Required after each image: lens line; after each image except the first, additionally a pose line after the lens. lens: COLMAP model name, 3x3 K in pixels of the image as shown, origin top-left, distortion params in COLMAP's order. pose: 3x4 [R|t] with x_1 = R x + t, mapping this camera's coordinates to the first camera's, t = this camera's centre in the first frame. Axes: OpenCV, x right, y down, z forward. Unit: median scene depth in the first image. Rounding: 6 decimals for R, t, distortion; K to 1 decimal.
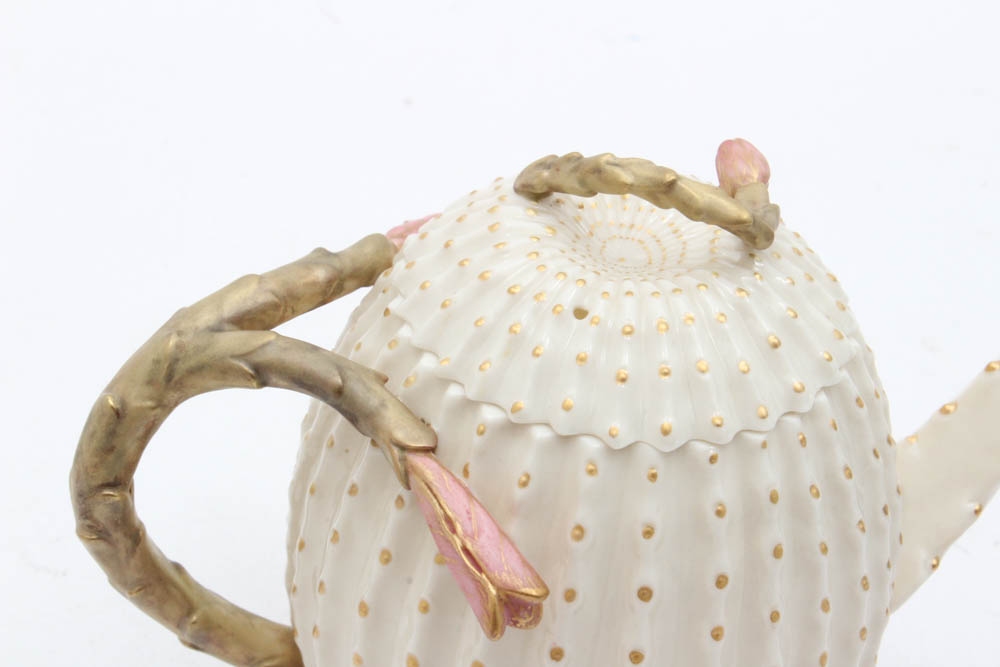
lens RADIAL K [[1863.3, 0, 500.0], [0, 1863.3, 333.5], [0, 0, 1]] dist [0.048653, 0.119730]
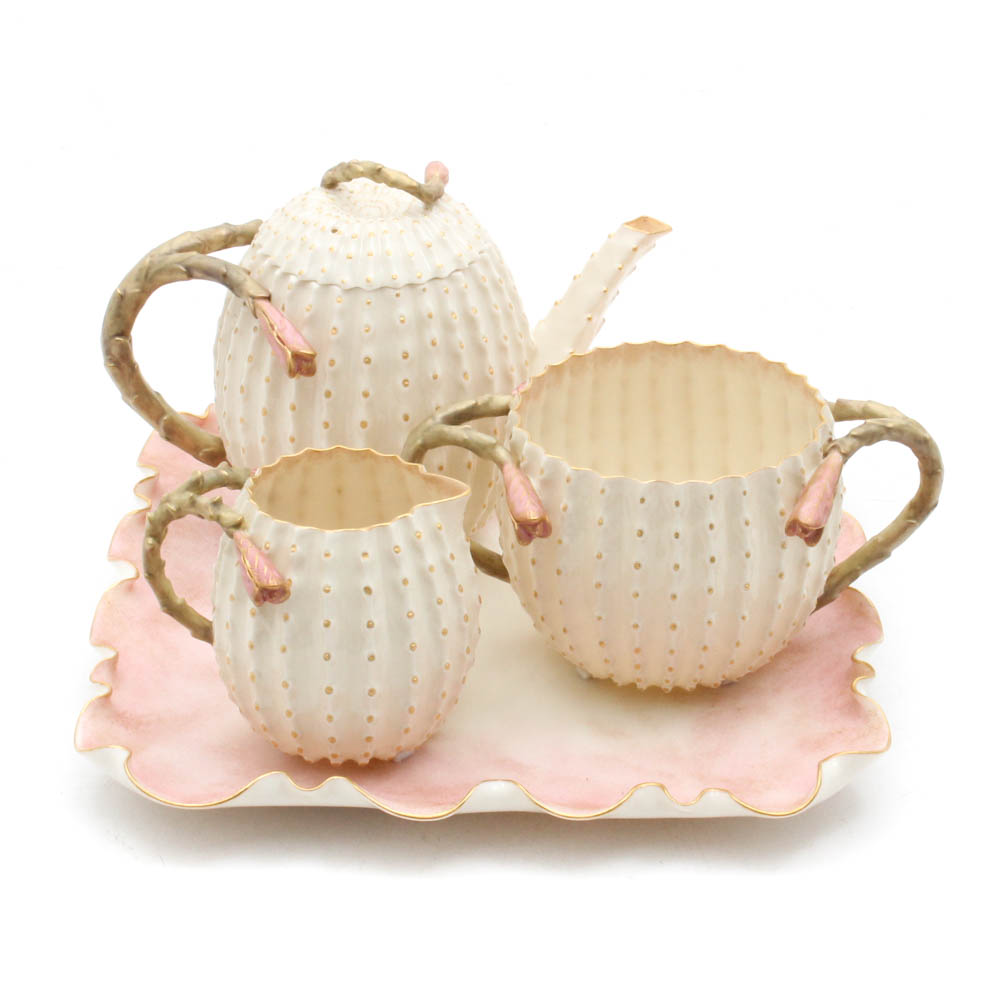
lens RADIAL K [[1987.6, 0, 500.4], [0, 1987.6, 445.8], [0, 0, 1]] dist [-0.081957, -0.065679]
pose [[0.997774, -0.024099, -0.062174, 0.345744], [0.018441, 0.995768, -0.090029, 0.417048], [0.064080, 0.088682, 0.993997, -1.133449]]
